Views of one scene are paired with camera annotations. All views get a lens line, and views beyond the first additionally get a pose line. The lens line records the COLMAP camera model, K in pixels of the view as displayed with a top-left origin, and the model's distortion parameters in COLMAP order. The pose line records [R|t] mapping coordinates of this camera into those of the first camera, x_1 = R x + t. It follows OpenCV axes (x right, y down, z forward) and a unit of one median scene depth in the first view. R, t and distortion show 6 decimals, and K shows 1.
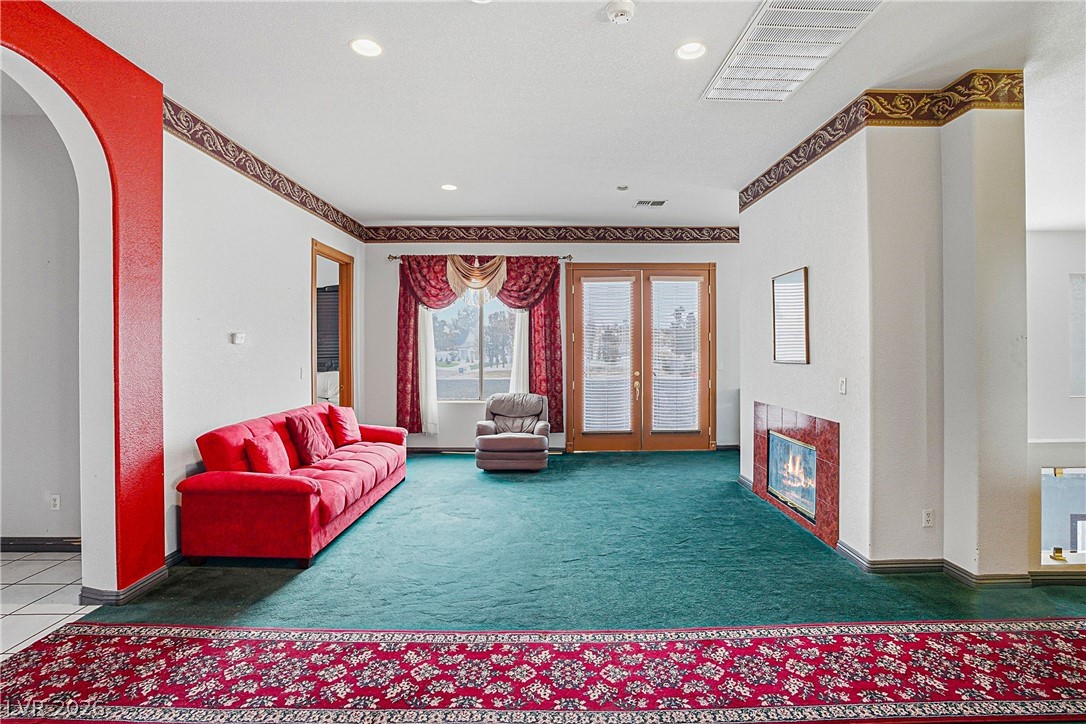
lens RADIAL K [[500.2, 0, 536.1], [0, 500.2, 356.1], [0, 0, 1]] dist [-0.015346, 0.008442]
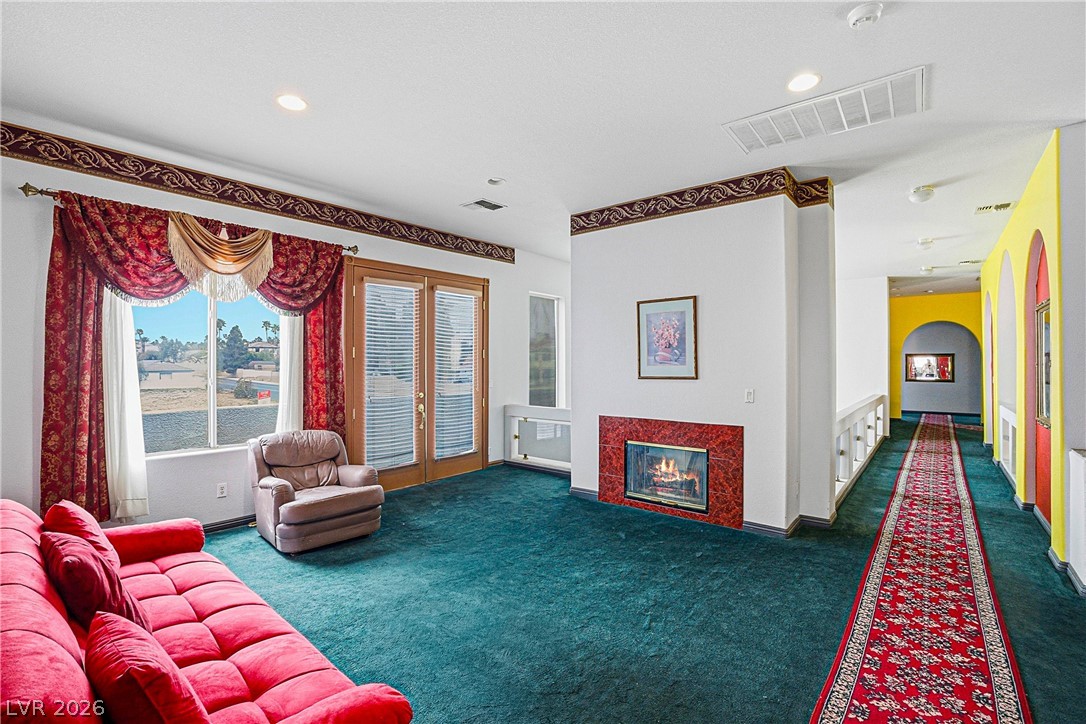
lens RADIAL K [[500.2, 0, 549.7], [0, 500.2, 363.7], [0, 0, 1]] dist [-0.015346, 0.008442]
pose [[0.660163, -0.002205, 0.751119, -0.321572], [0.015318, 0.999827, -0.010528, -0.007202], [-0.750966, 0.018456, 0.660083, 0.270278]]
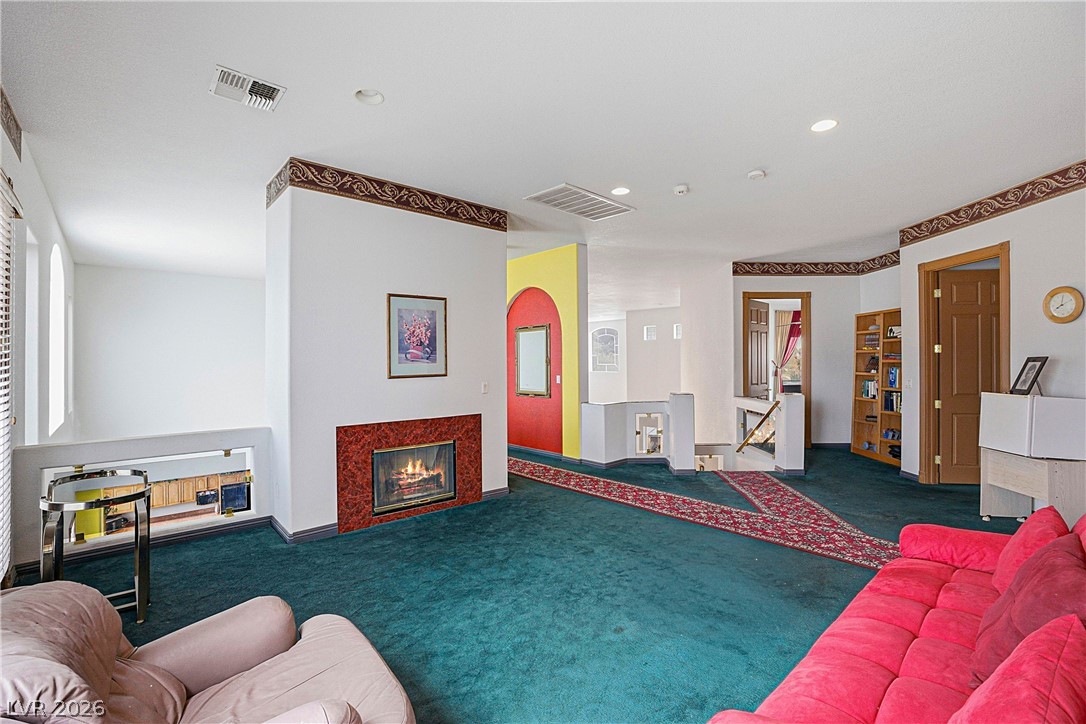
lens RADIAL K [[500.2, 0, 554.4], [0, 500.2, 359.5], [0, 0, 1]] dist [-0.015346, 0.008442]
pose [[-0.662536, 0.003565, 0.749022, -0.328194], [0.017751, 0.999783, 0.010943, -0.019312], [-0.748820, 0.020546, -0.662455, 0.915236]]
